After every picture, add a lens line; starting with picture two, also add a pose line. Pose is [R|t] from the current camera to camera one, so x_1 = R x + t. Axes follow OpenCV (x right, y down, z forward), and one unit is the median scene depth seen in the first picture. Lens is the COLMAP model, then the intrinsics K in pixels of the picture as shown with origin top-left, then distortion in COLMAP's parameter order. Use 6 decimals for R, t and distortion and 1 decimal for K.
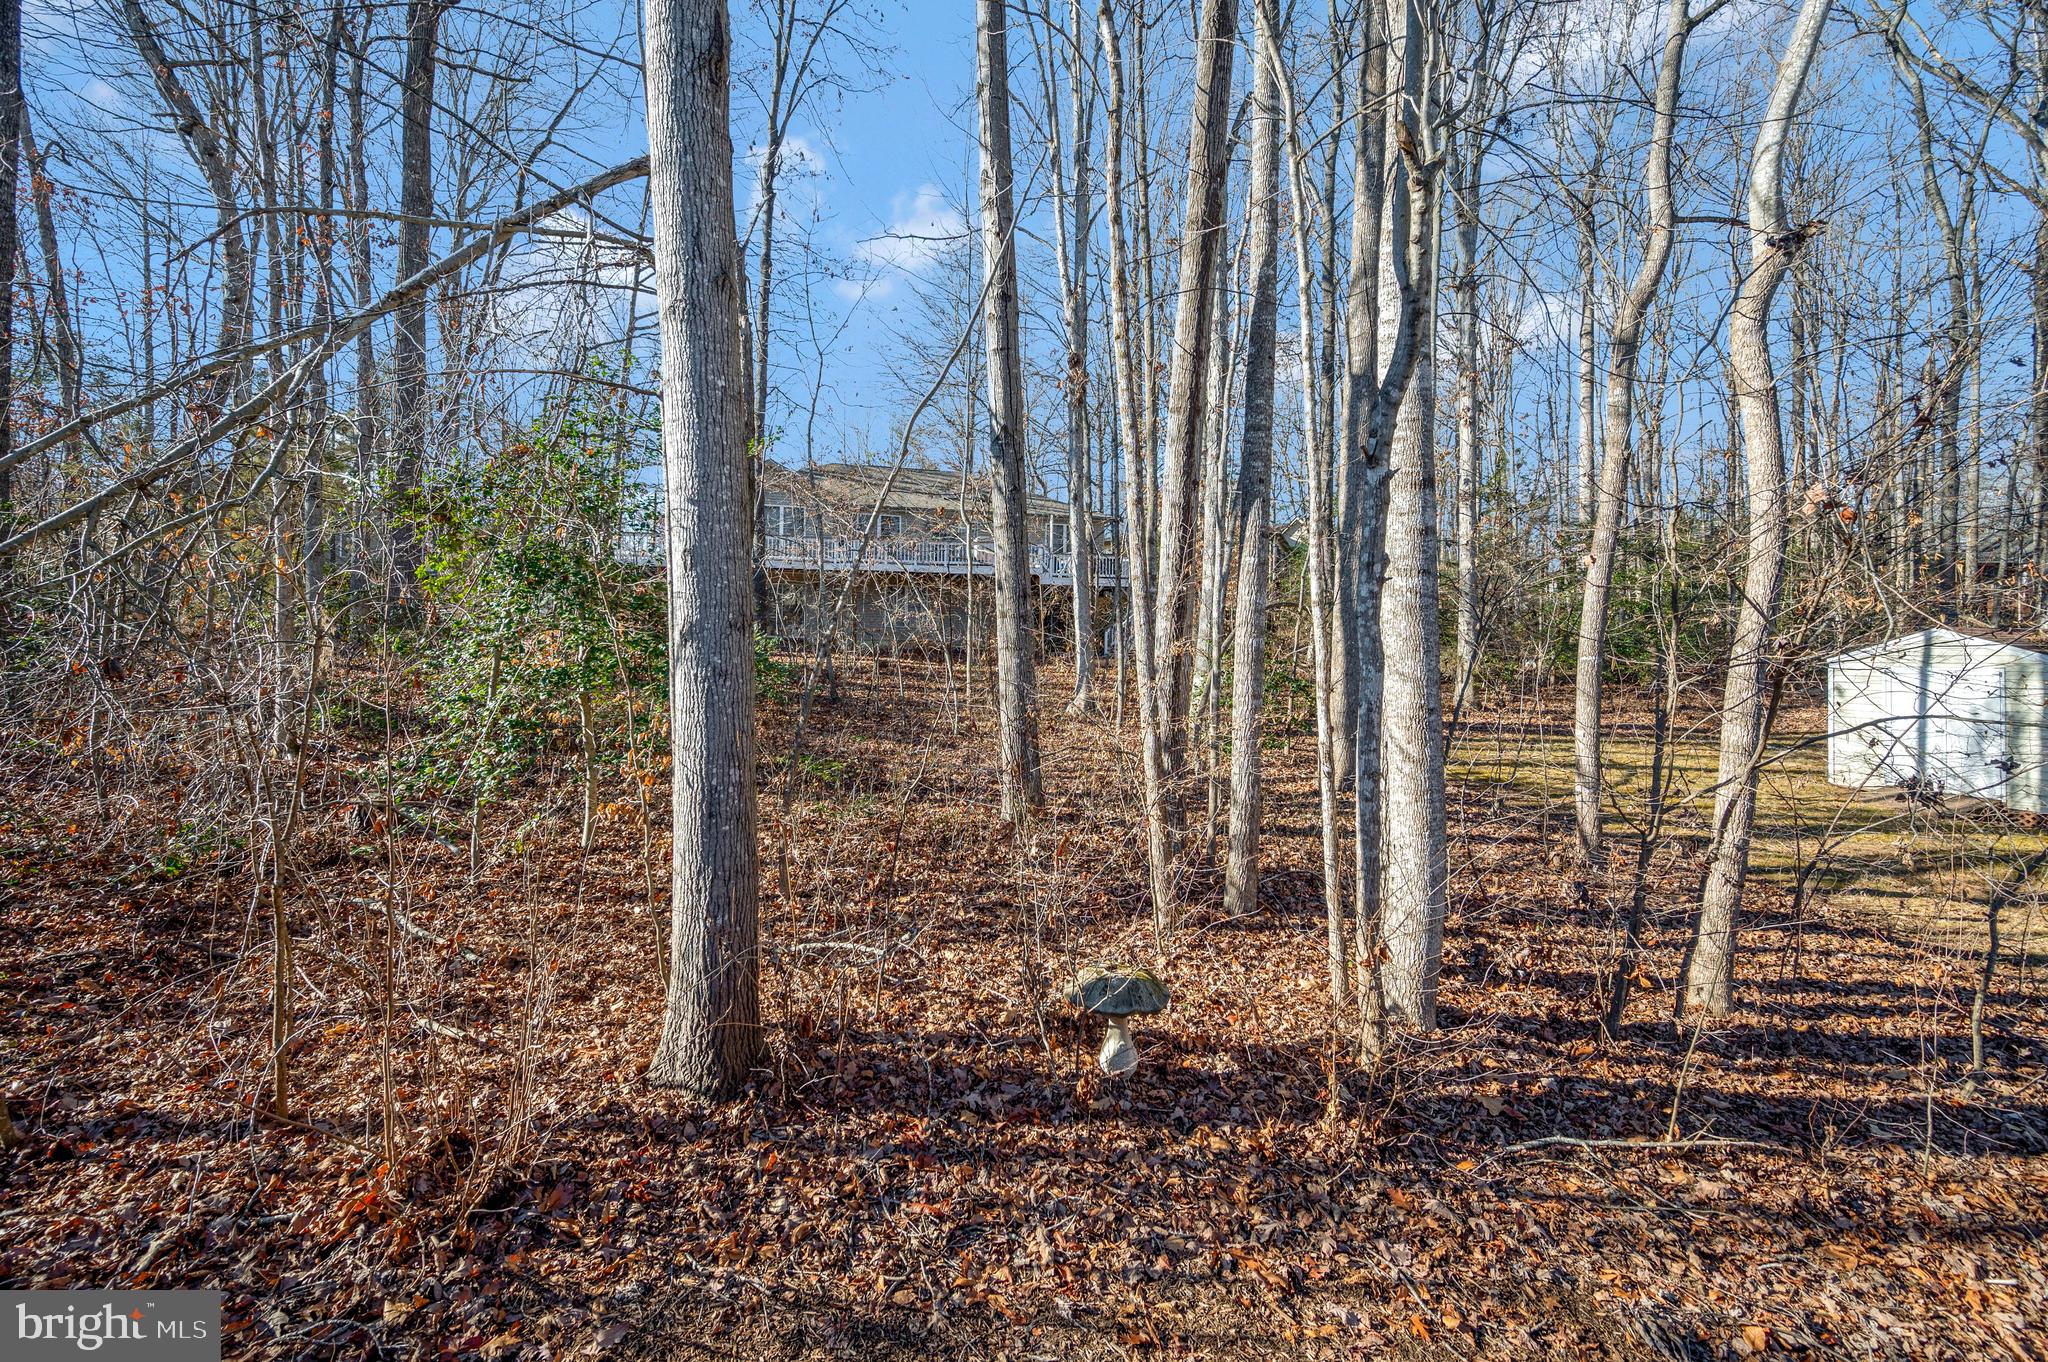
lens RADIAL K [[829.7, 0, 1026.3], [0, 829.7, 672.3], [0, 0, 1]] dist [-0.000170, 0.000335]
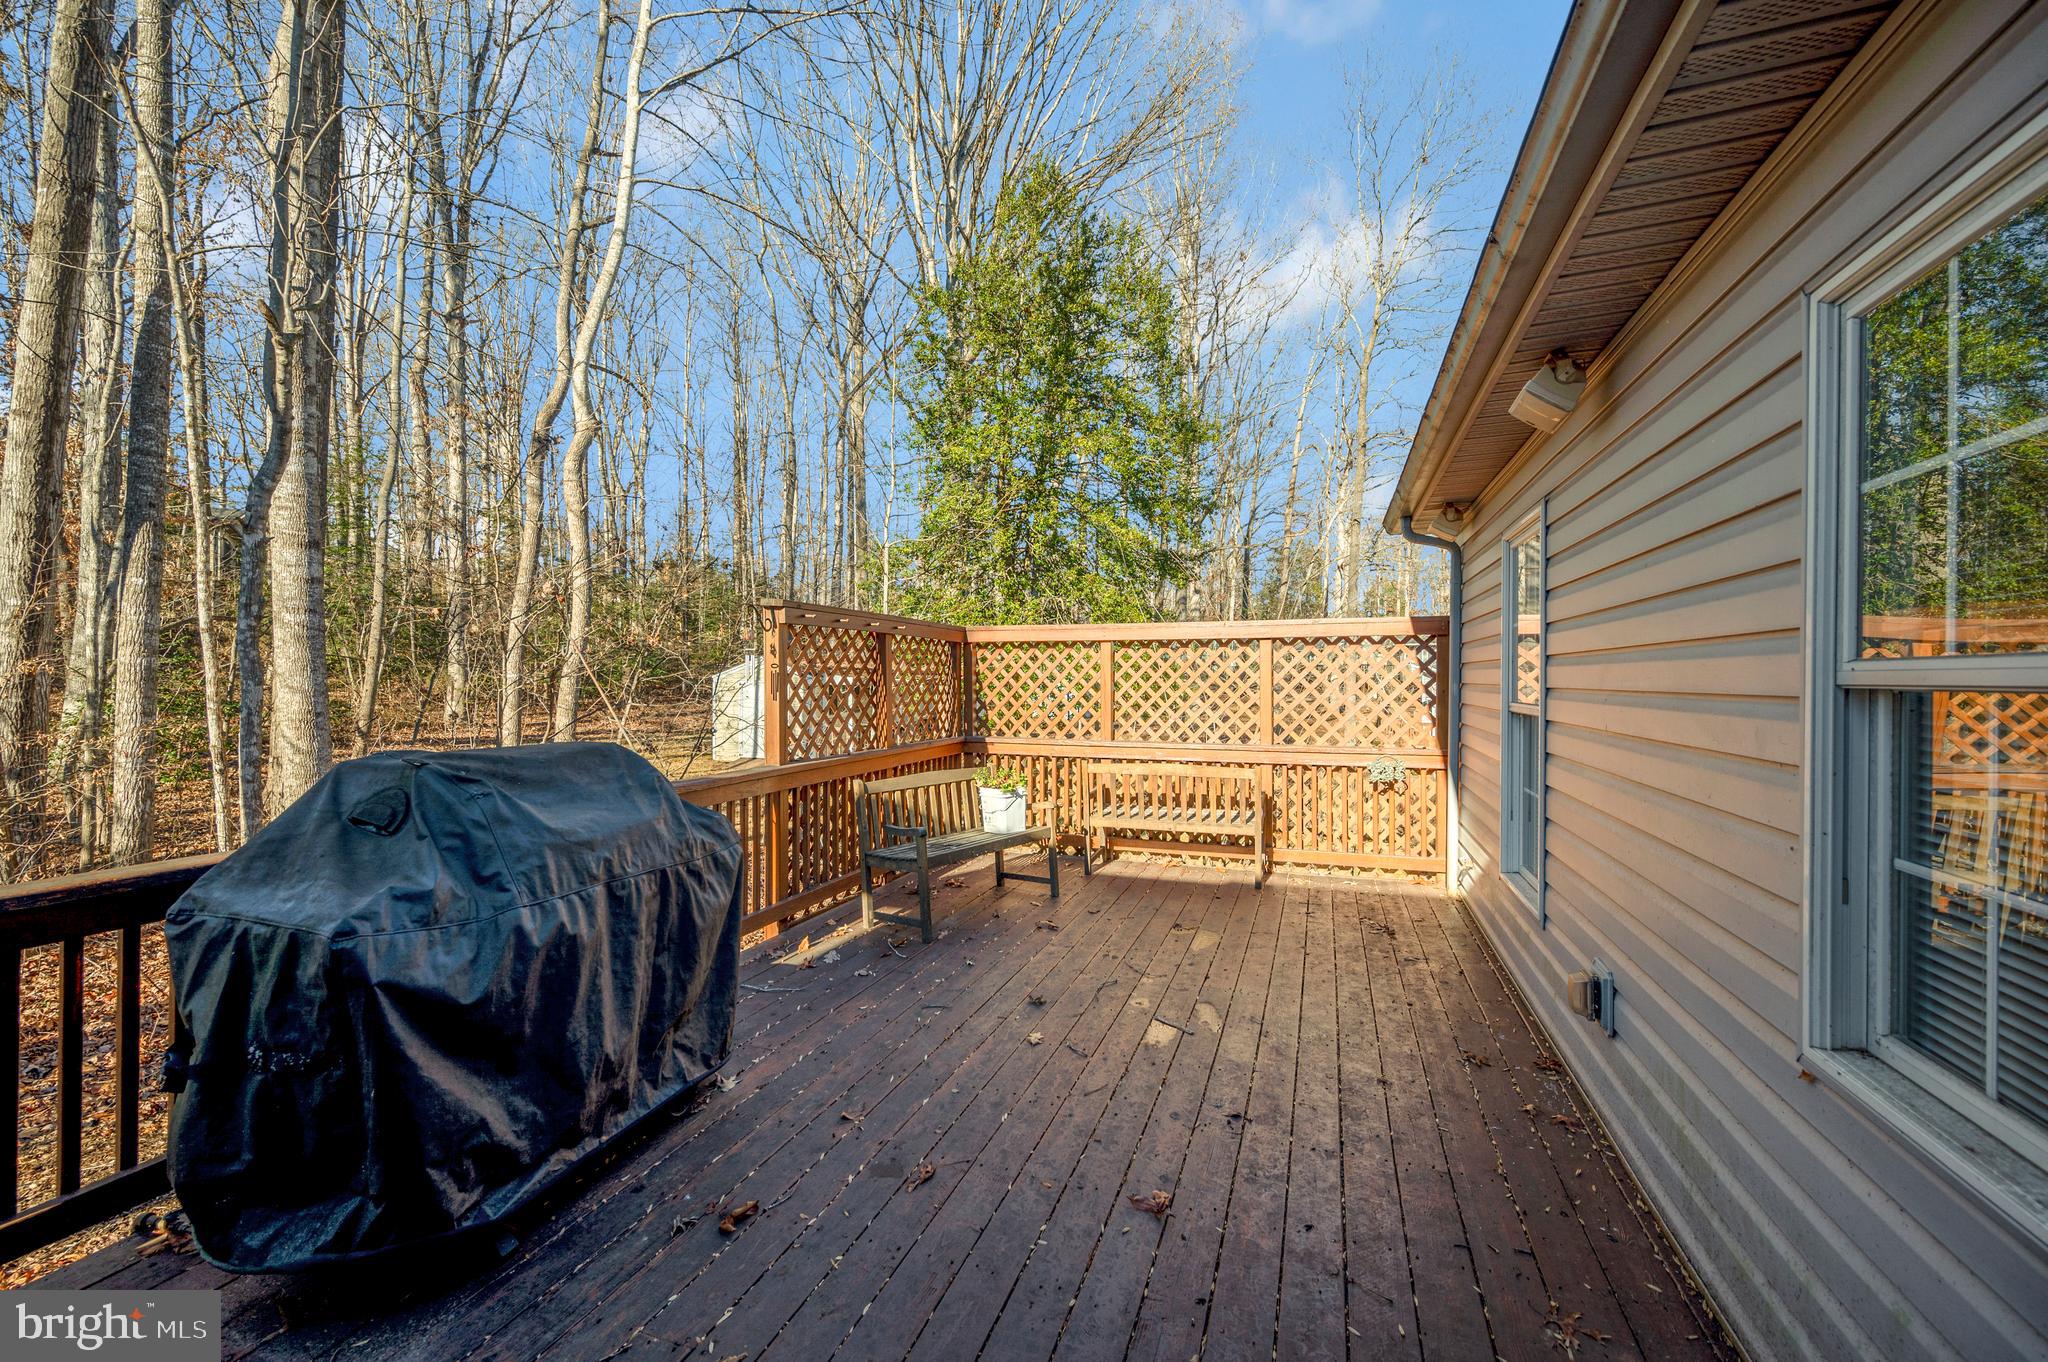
lens RADIAL K [[829.7, 0, 1029.7], [0, 829.7, 679.3], [0, 0, 1]] dist [-0.000170, 0.000335]
pose [[0.492790, -0.007638, 0.870115, -0.102601], [0.021497, 0.999763, -0.003399, 0.016657], [-0.869883, 0.020379, 0.492838, -0.592541]]
